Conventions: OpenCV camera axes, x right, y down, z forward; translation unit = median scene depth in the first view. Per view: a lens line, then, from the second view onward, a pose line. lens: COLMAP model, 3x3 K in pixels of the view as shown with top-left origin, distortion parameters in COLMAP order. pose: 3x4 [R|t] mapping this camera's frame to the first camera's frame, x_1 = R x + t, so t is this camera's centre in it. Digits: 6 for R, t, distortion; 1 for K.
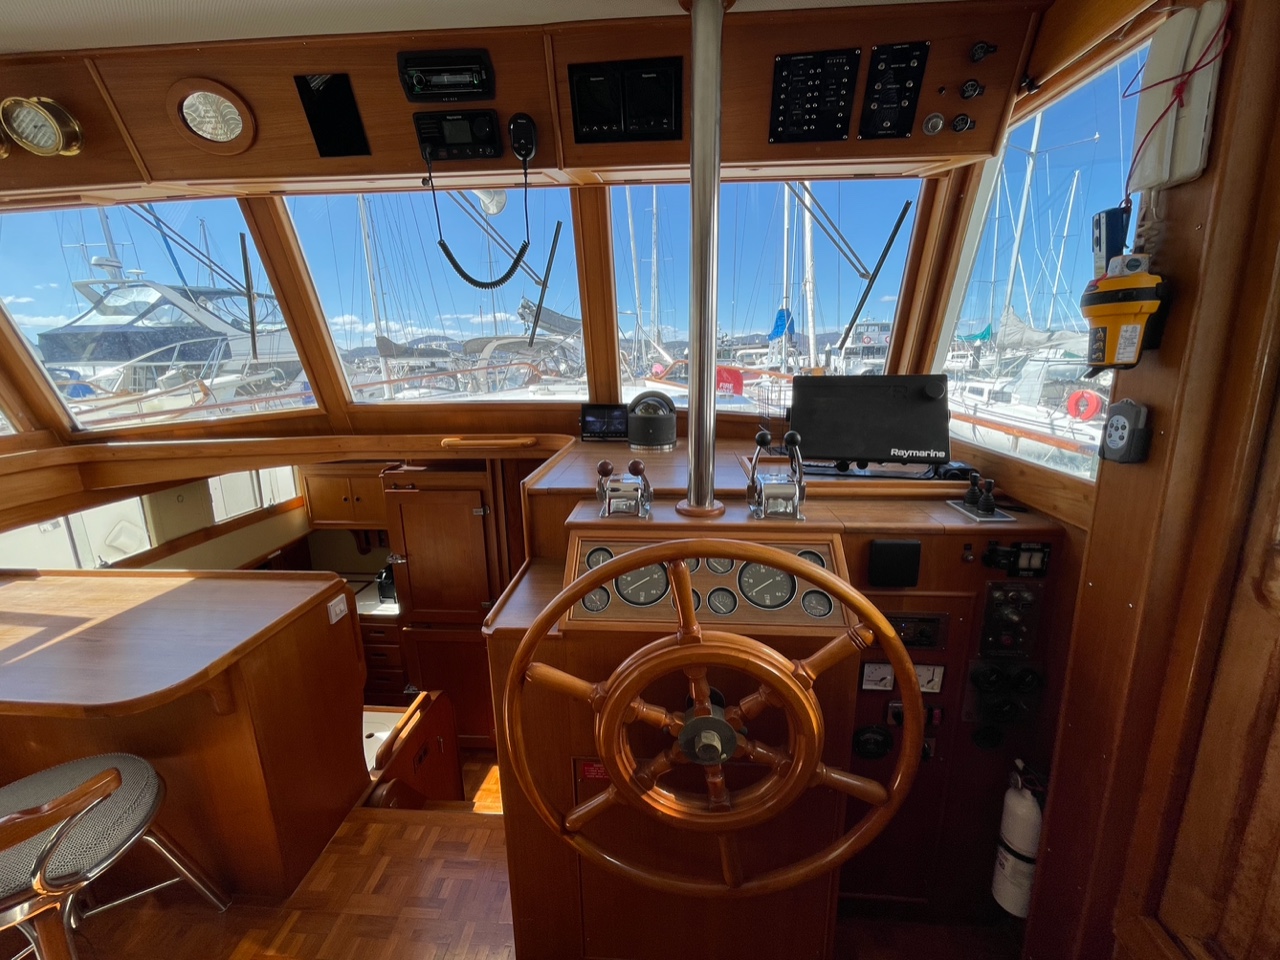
lens RADIAL K [[520.4, 0, 641.8], [0, 520.4, 474.2], [0, 0, 1]] dist [-0.002871, 0.000031]
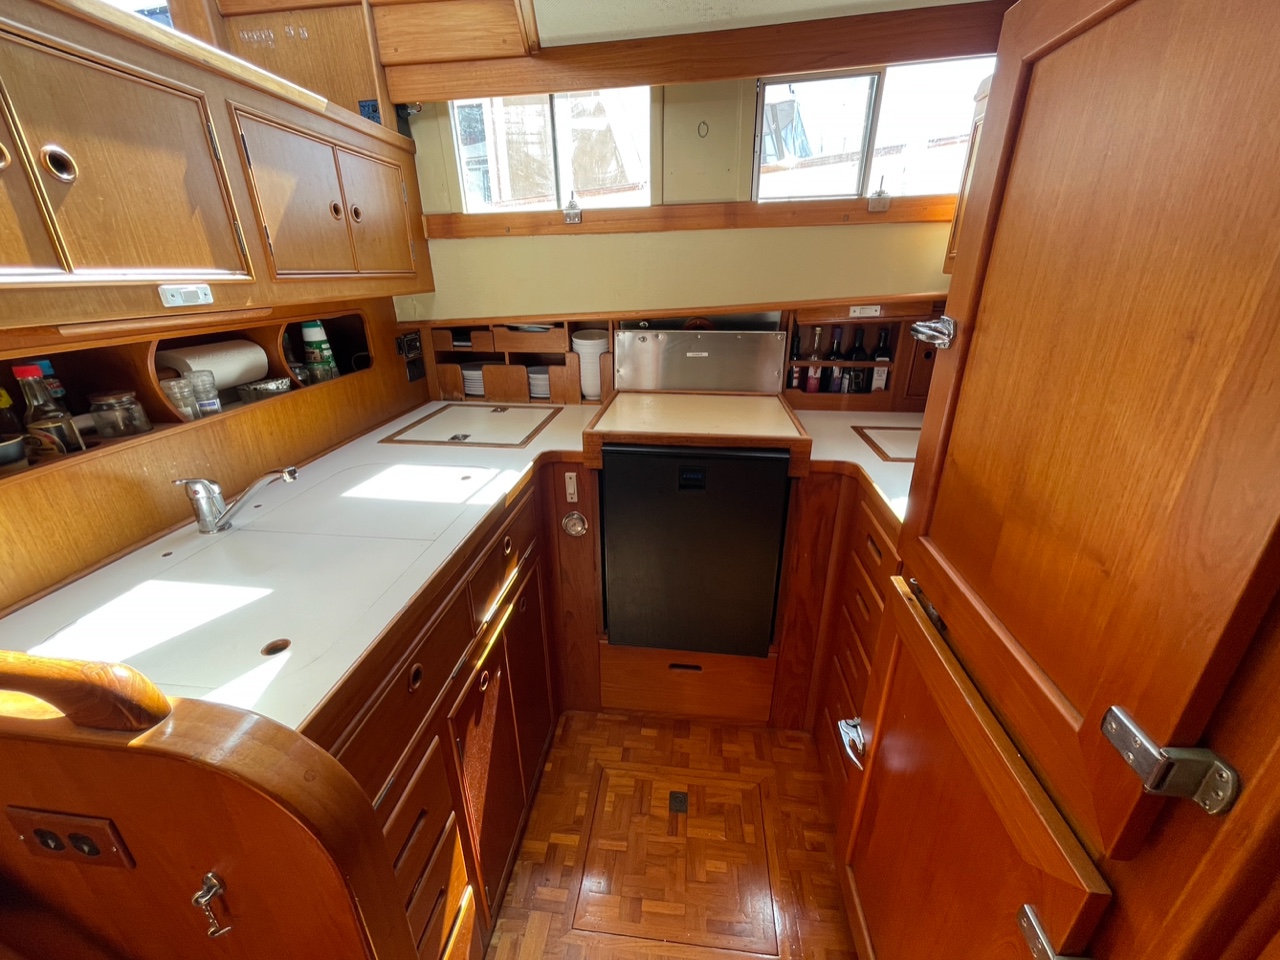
lens RADIAL K [[516.0, 0, 635.3], [0, 516.0, 474.4], [0, 0, 1]] dist [0.013255, -0.006610]
pose [[-0.058767, 0.387350, -0.920058, -0.277591], [-0.216060, 0.894870, 0.390546, 0.229318], [0.974610, 0.221738, 0.031102, 1.267250]]
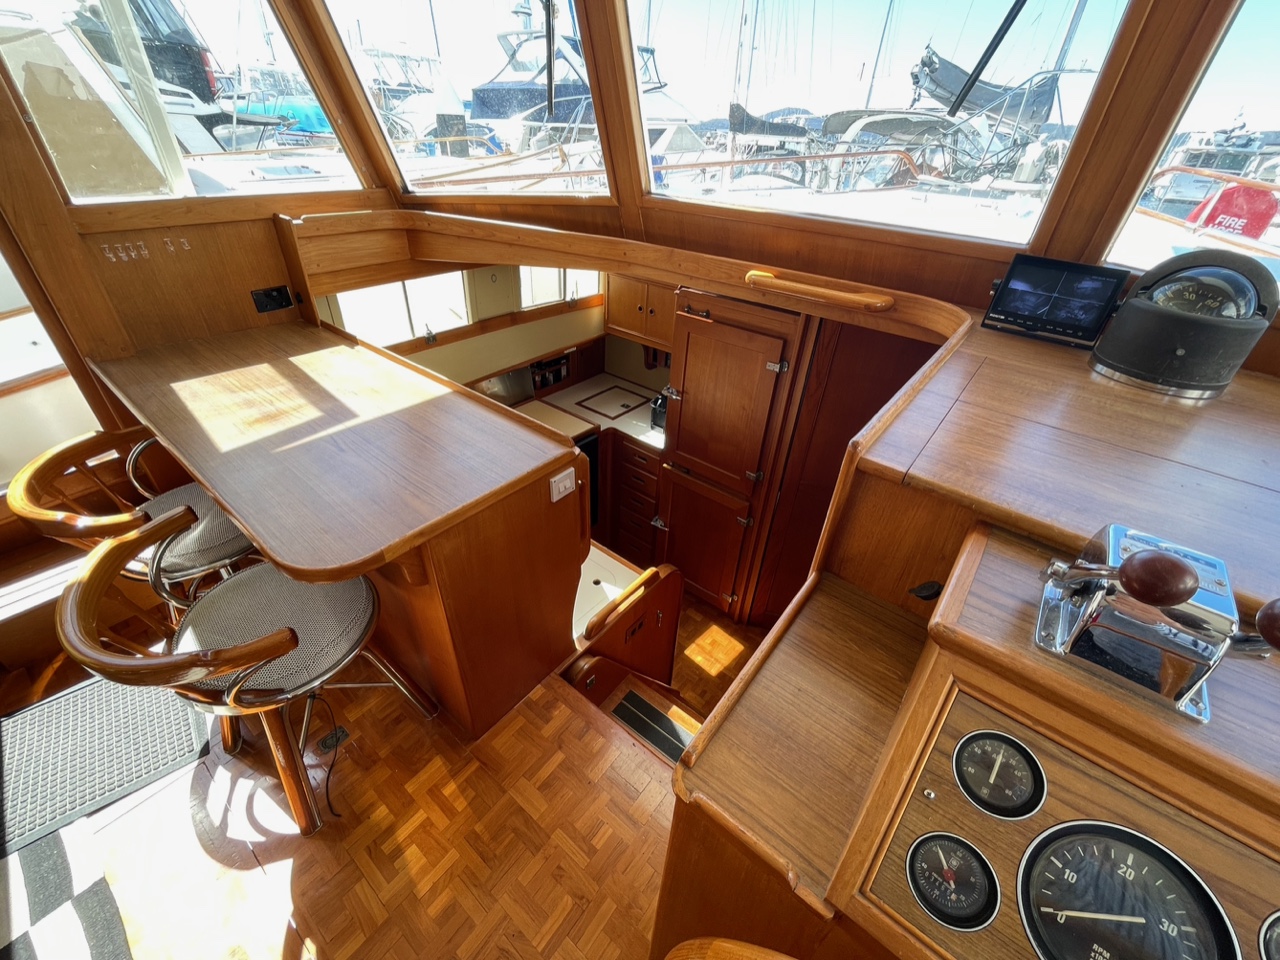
lens RADIAL K [[526.1, 0, 638.0], [0, 526.1, 477.3], [0, 0, 1]] dist [-0.023564, 0.022224]
pose [[0.819132, 0.361100, -0.445679, -0.106958], [-0.185112, 0.901821, 0.390453, -0.066559], [0.542915, -0.237332, 0.805554, 0.326463]]
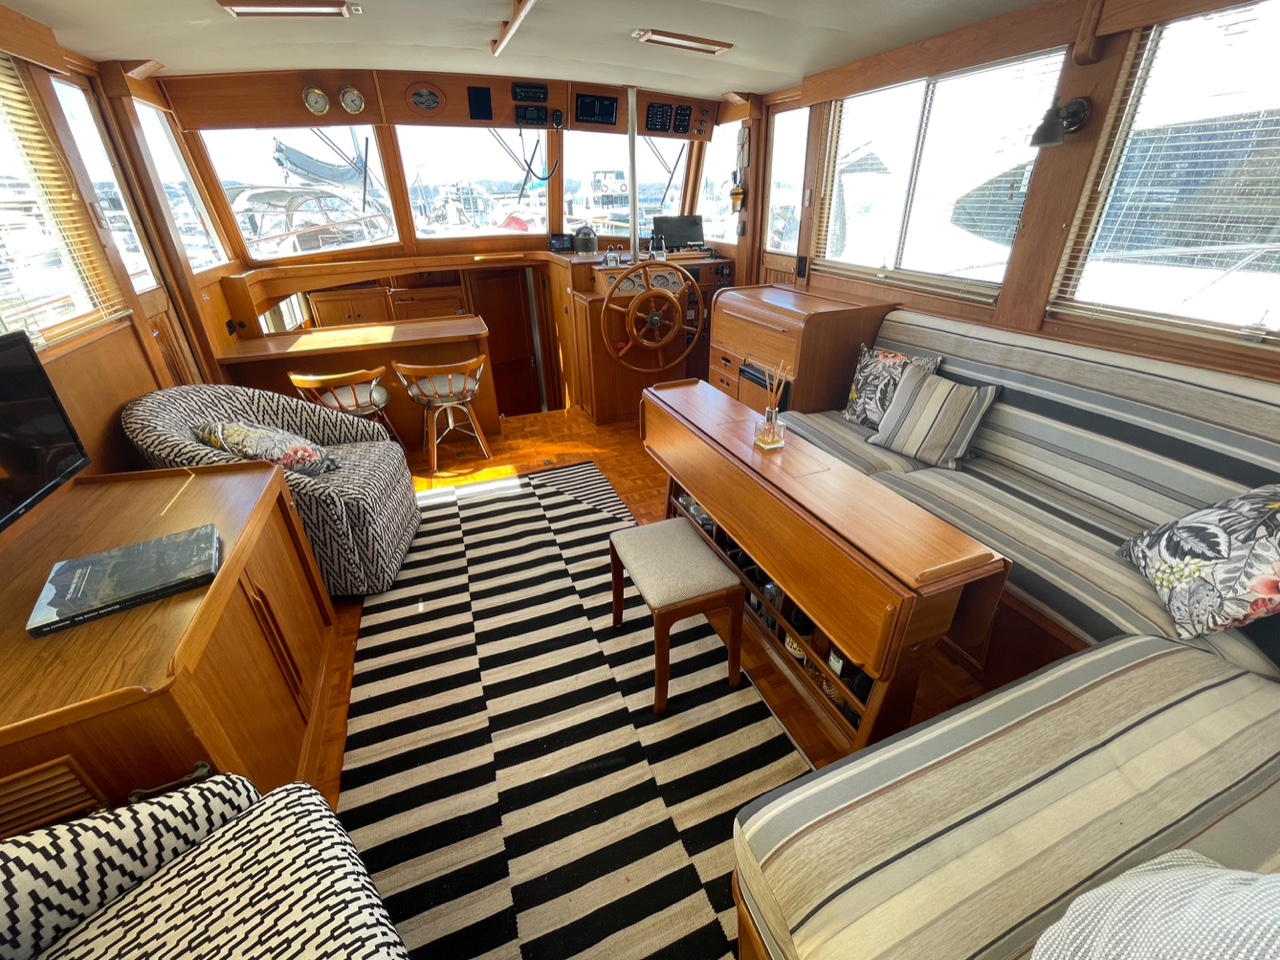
lens RADIAL K [[520.4, 0, 641.8], [0, 520.4, 474.2], [0, 0, 1]] dist [-0.002871, 0.000031]
pose [[0.904907, -0.196103, 0.377738, -0.720496], [0.097151, 0.959267, 0.265271, 0.256826], [-0.414372, -0.203348, 0.887099, -1.139633]]
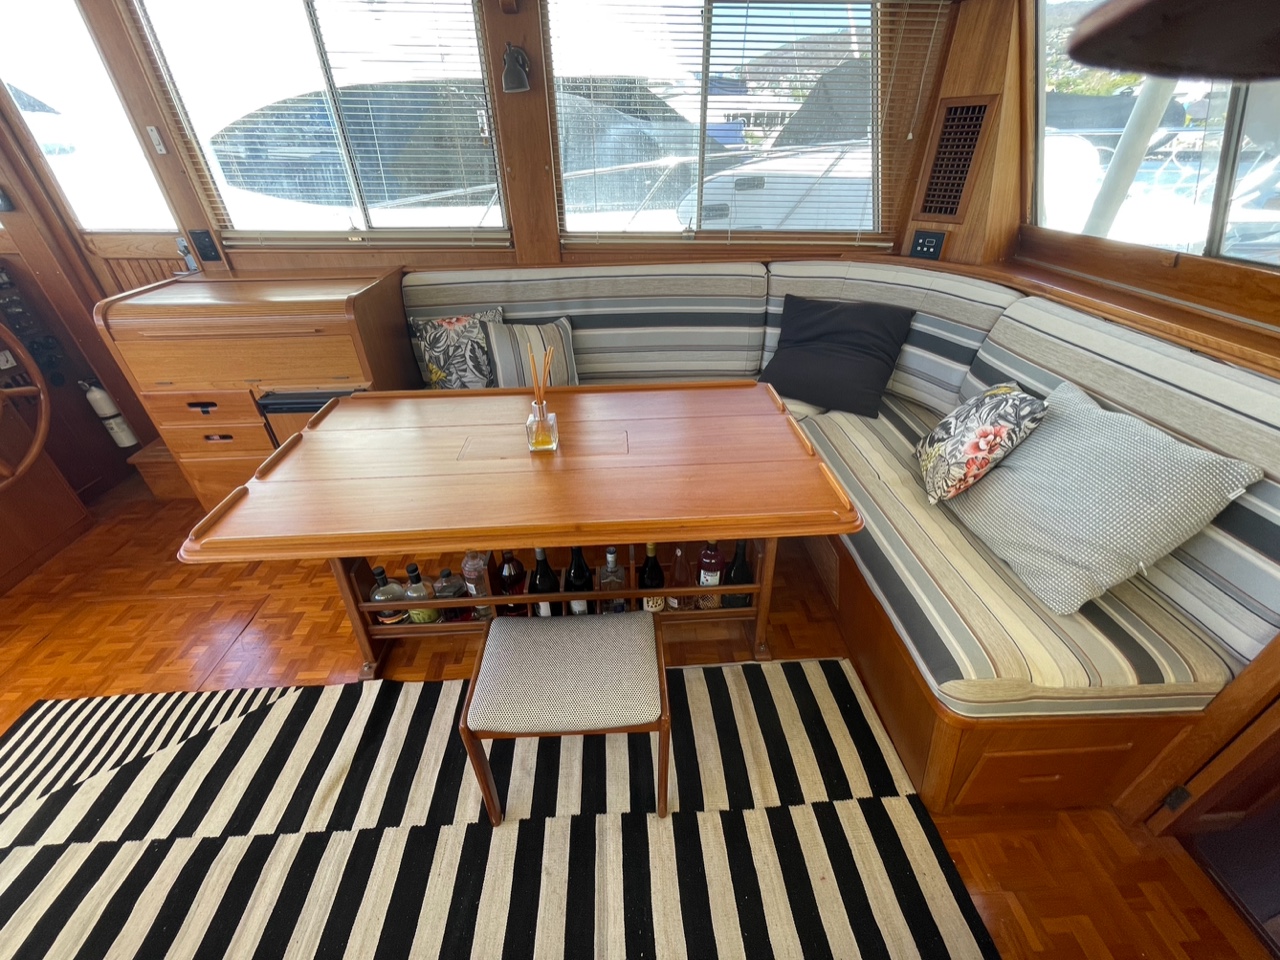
lens RADIAL K [[516.0, 0, 635.3], [0, 516.0, 474.4], [0, 0, 1]] dist [0.013255, -0.006610]
pose [[-0.109618, -0.523428, 0.844989, -0.826715], [0.235714, 0.812173, 0.533679, 0.148697], [-0.965620, 0.257677, 0.034351, -0.635311]]
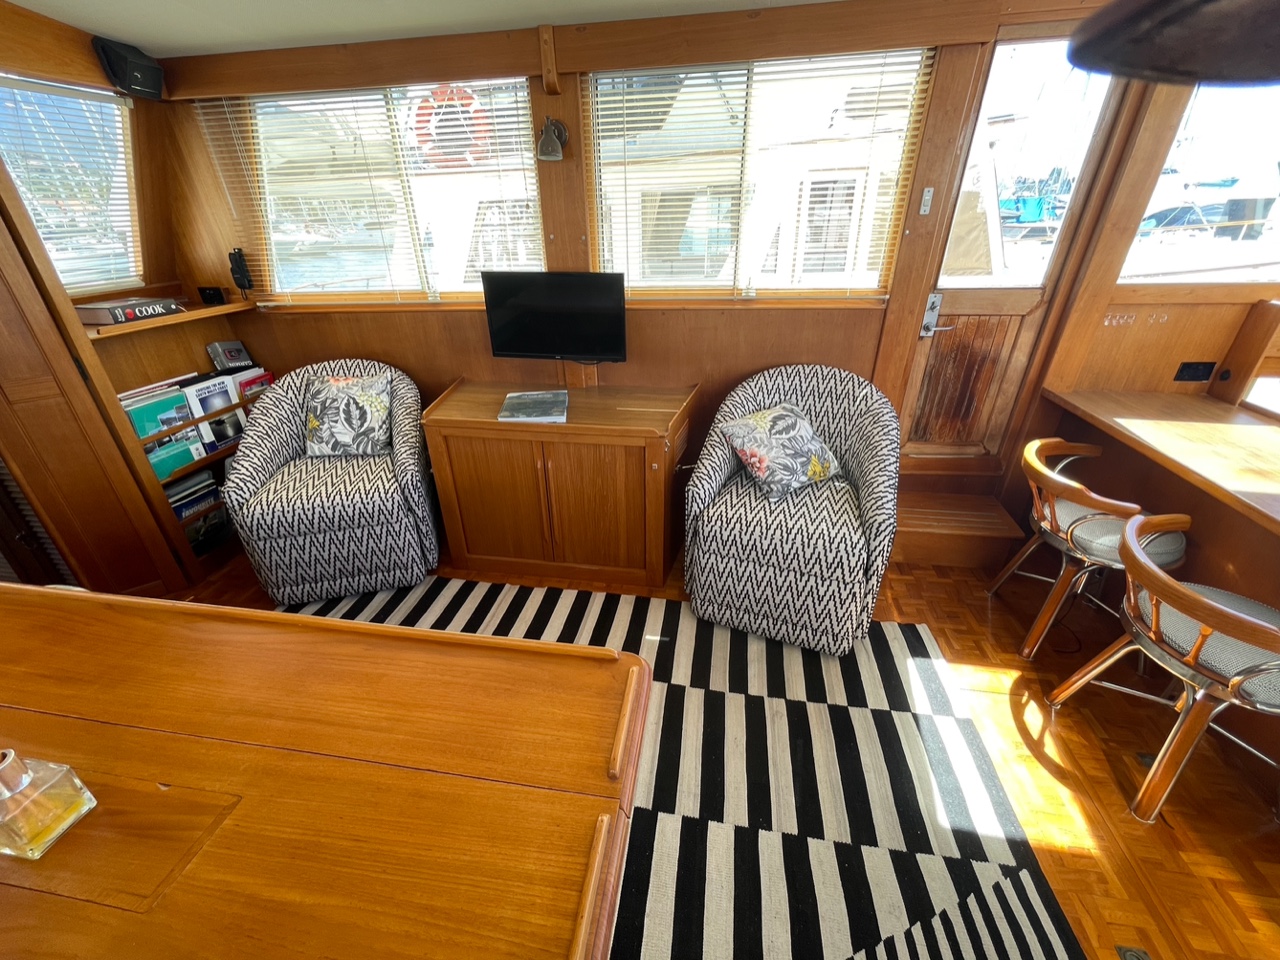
lens RADIAL K [[516.0, 0, 635.3], [0, 516.0, 474.4], [0, 0, 1]] dist [0.013255, -0.006610]
pose [[-0.093866, 0.471743, -0.876726, -0.095625], [-0.206225, 0.852301, 0.480680, 0.041552], [0.973992, 0.225923, 0.017283, -0.224786]]
